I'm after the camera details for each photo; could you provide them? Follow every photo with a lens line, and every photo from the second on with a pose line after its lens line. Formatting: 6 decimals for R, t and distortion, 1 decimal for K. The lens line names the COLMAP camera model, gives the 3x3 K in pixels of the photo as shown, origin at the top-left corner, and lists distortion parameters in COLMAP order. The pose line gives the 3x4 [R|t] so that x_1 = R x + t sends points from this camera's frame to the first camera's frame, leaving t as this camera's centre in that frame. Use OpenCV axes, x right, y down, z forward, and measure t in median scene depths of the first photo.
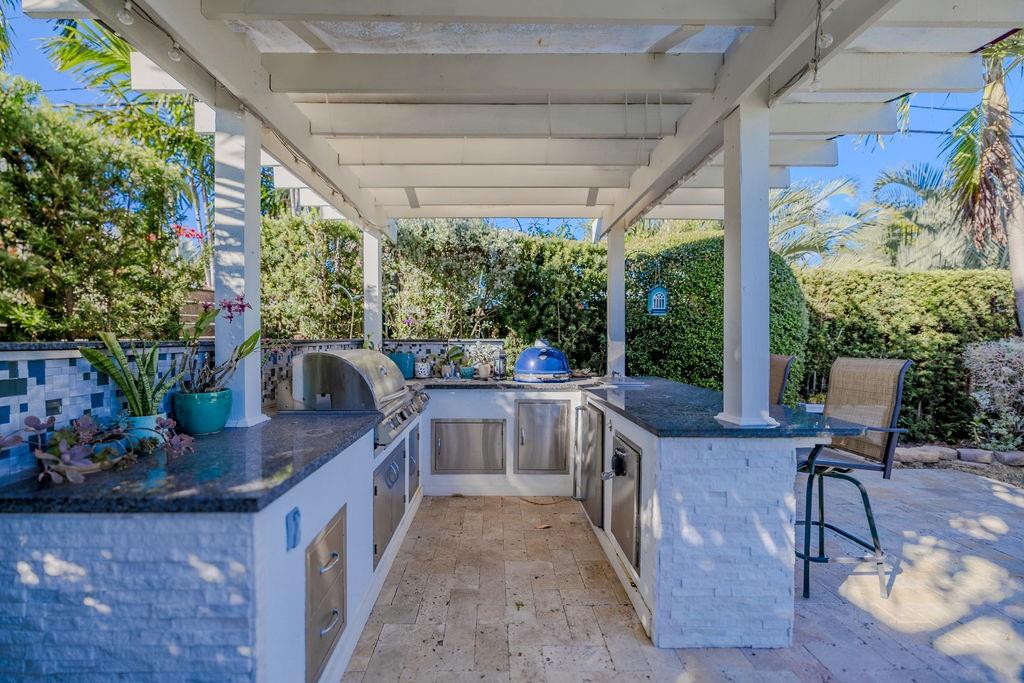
lens RADIAL K [[467.2, 0, 499.3], [0, 467.2, 342.9], [0, 0, 1]] dist [-0.001695, -0.000142]
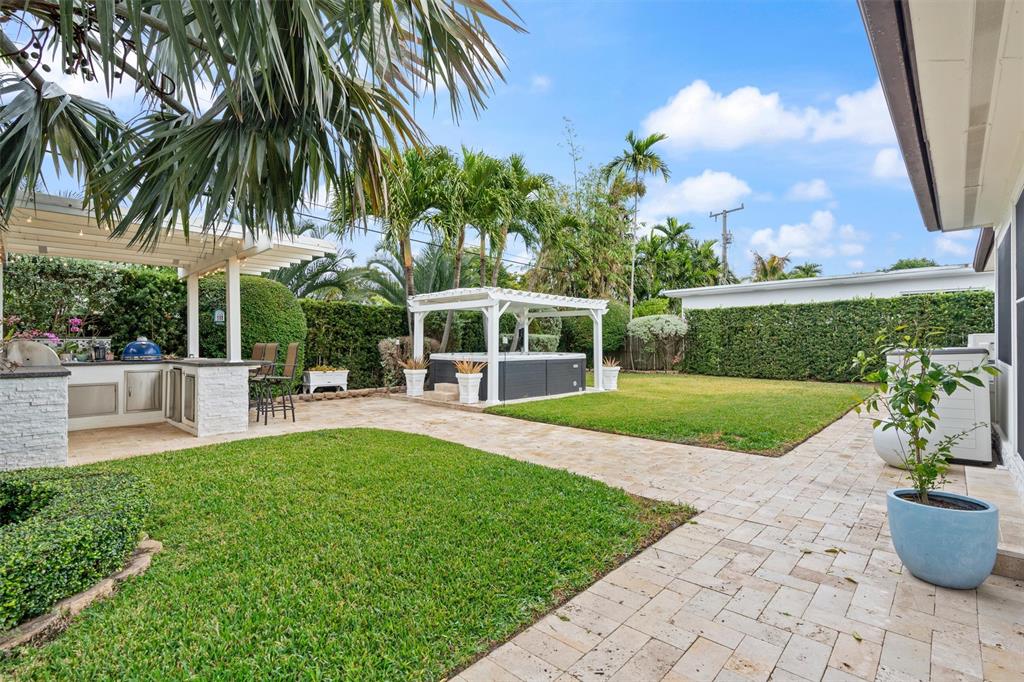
lens RADIAL K [[467.2, 0, 499.3], [0, 467.2, 342.4], [0, 0, 1]] dist [-0.001695, -0.000142]
pose [[0.710208, -0.005145, 0.703973, -0.151957], [0.009369, 0.999954, -0.002144, 0.023742], [-0.703930, 0.008118, 0.710223, -0.947253]]
